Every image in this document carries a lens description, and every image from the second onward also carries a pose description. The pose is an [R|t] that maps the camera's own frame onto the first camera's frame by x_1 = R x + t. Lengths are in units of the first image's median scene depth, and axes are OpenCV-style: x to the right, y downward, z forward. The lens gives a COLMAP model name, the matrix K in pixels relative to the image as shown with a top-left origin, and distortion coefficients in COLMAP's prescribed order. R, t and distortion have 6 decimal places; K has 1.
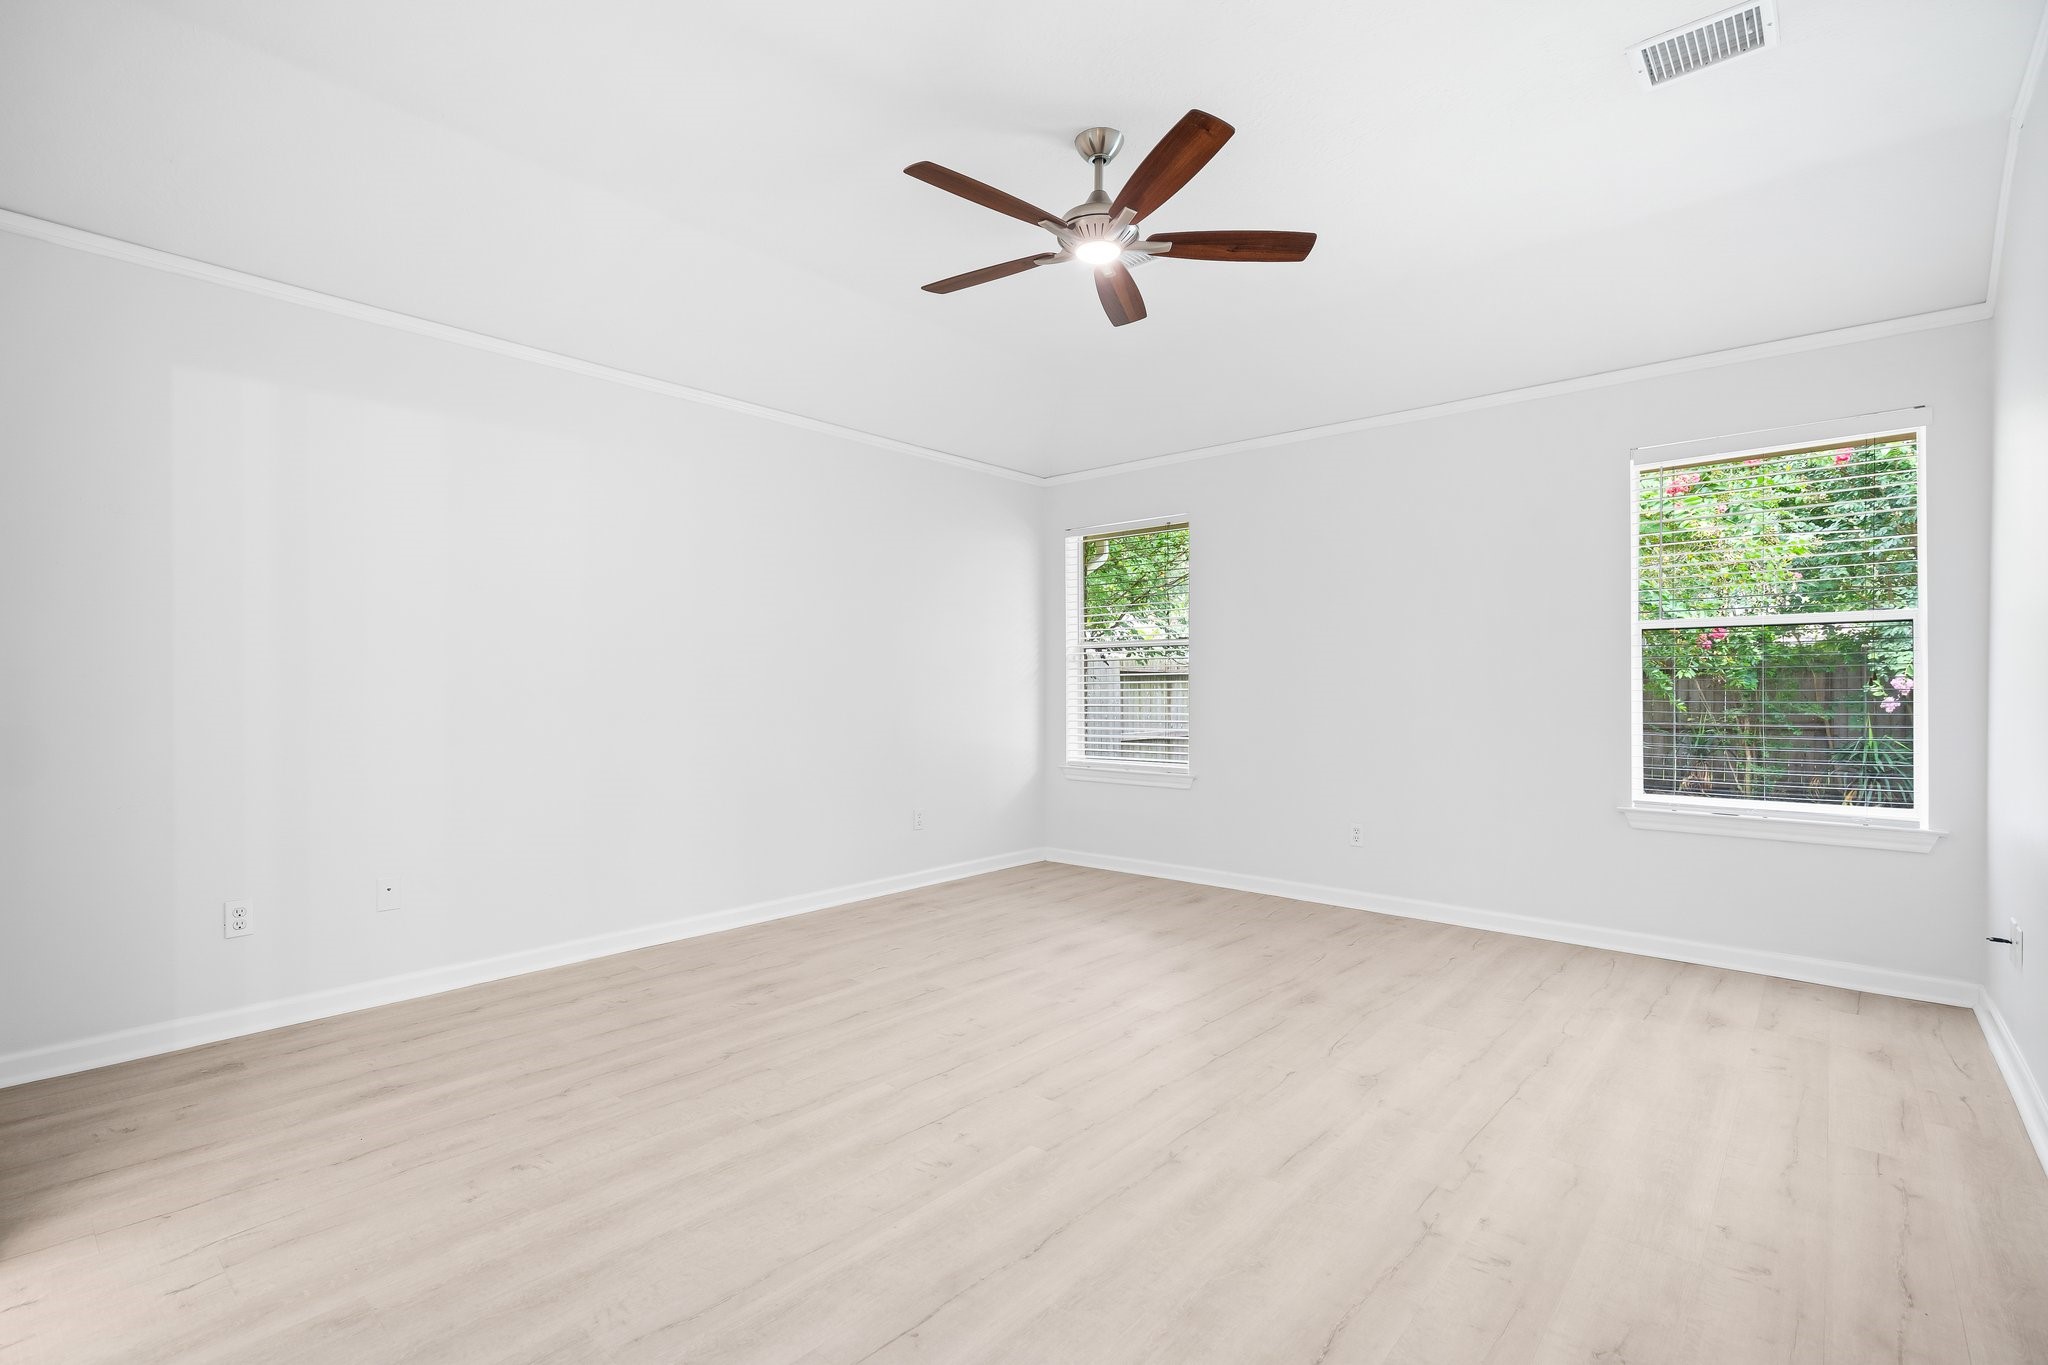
lens RADIAL K [[935.5, 0, 1024.7], [0, 935.5, 686.0], [0, 0, 1]] dist [-0.008246, 0.003019]
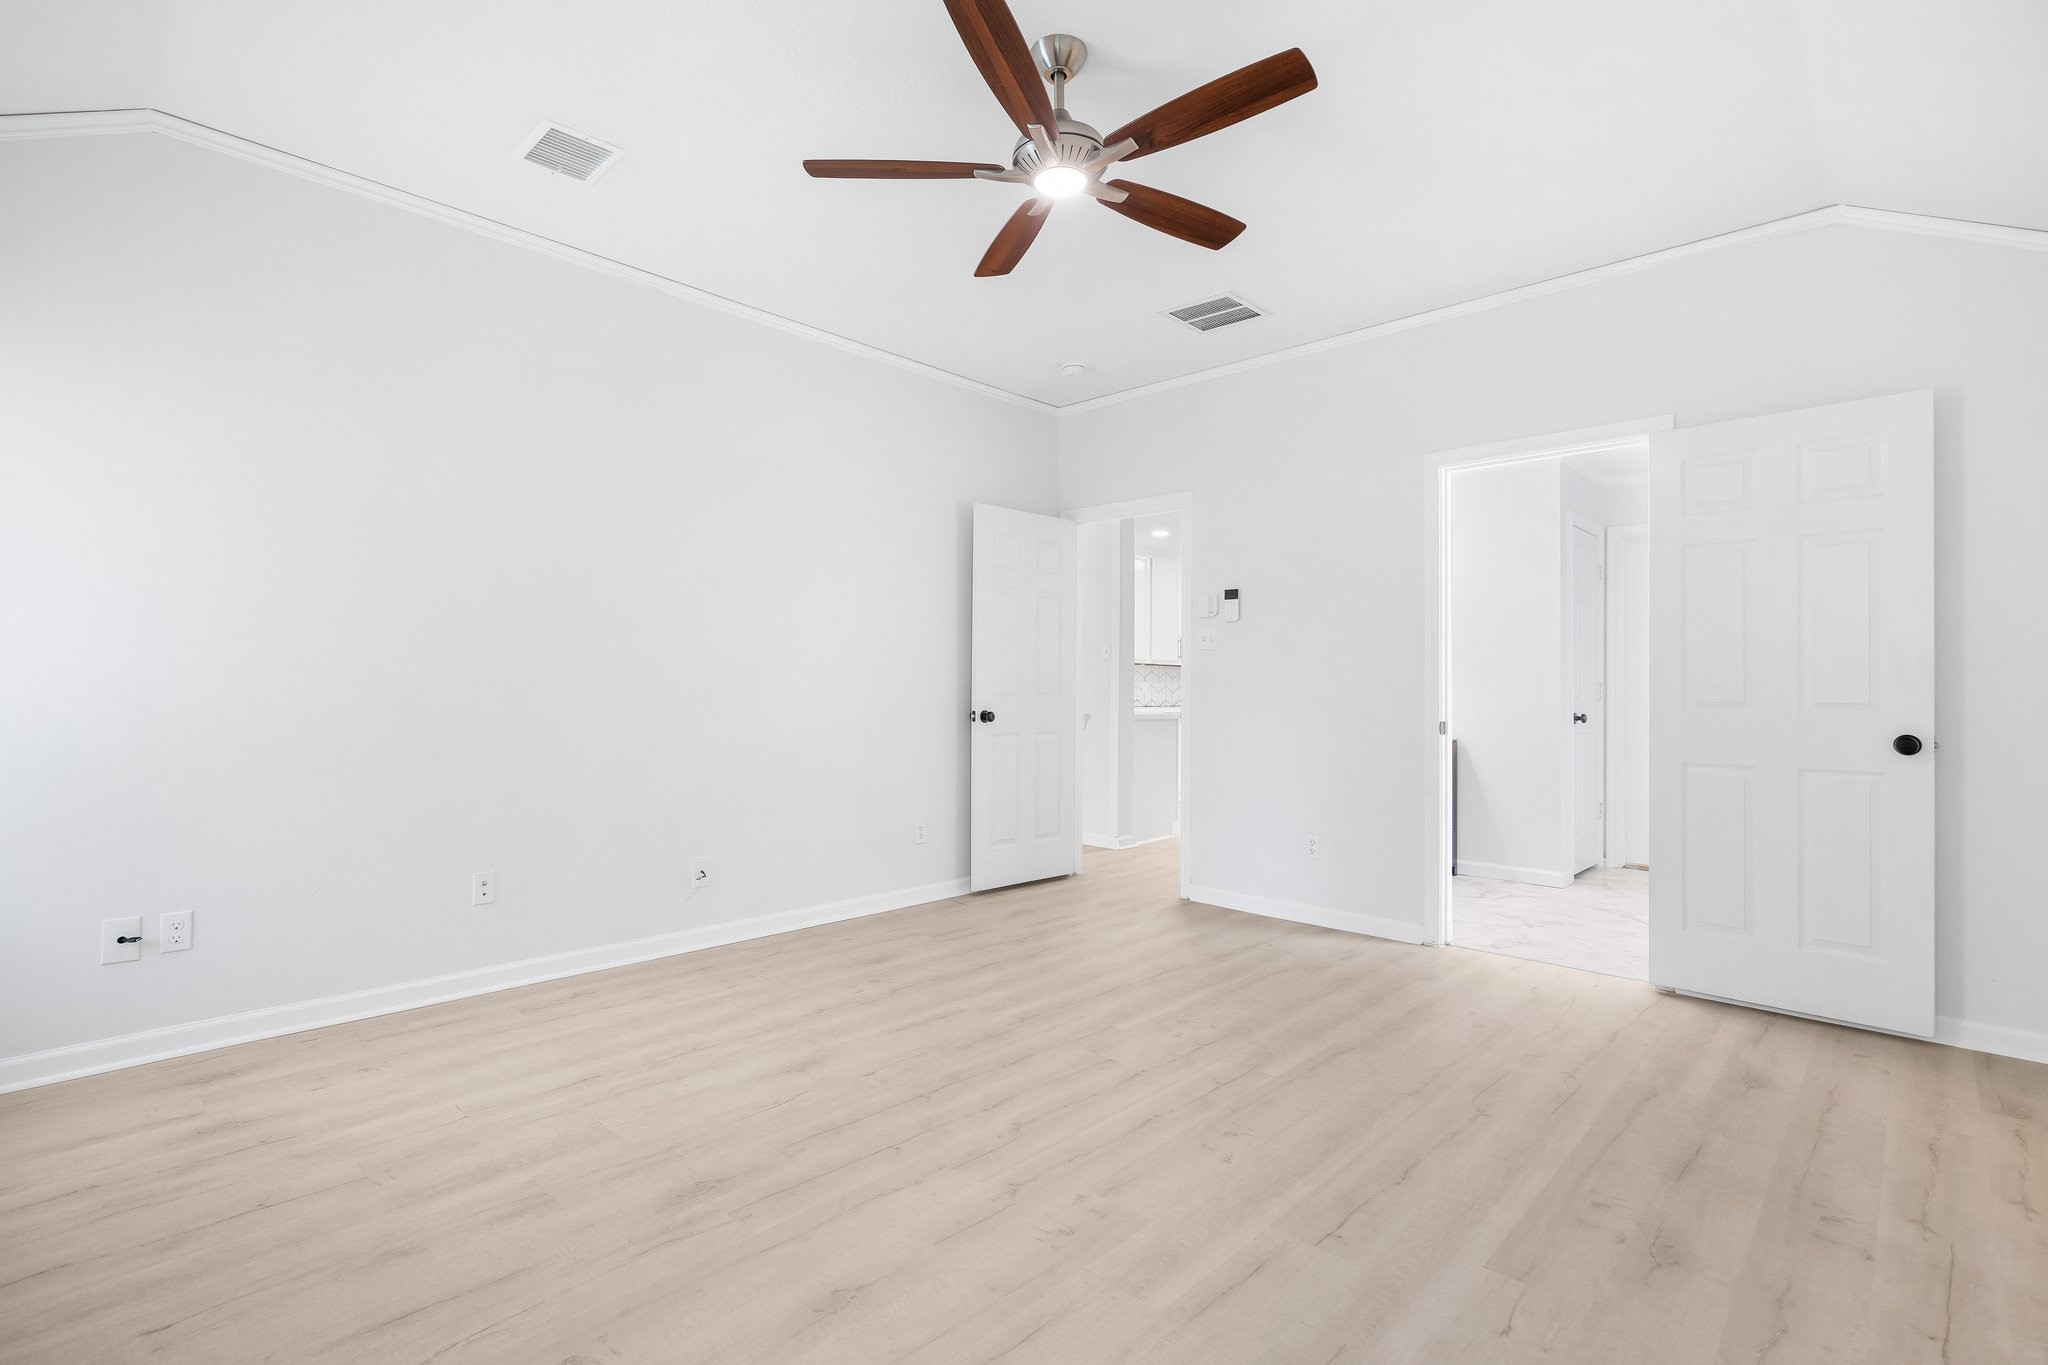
lens RADIAL K [[935.5, 0, 1023.1], [0, 935.5, 682.4], [0, 0, 1]] dist [-0.008246, 0.003019]
pose [[-0.998731, -0.009752, 0.049402, 0.068776], [-0.010027, 0.999936, -0.005326, 0.001024], [-0.049347, -0.005814, -0.998765, 1.803052]]
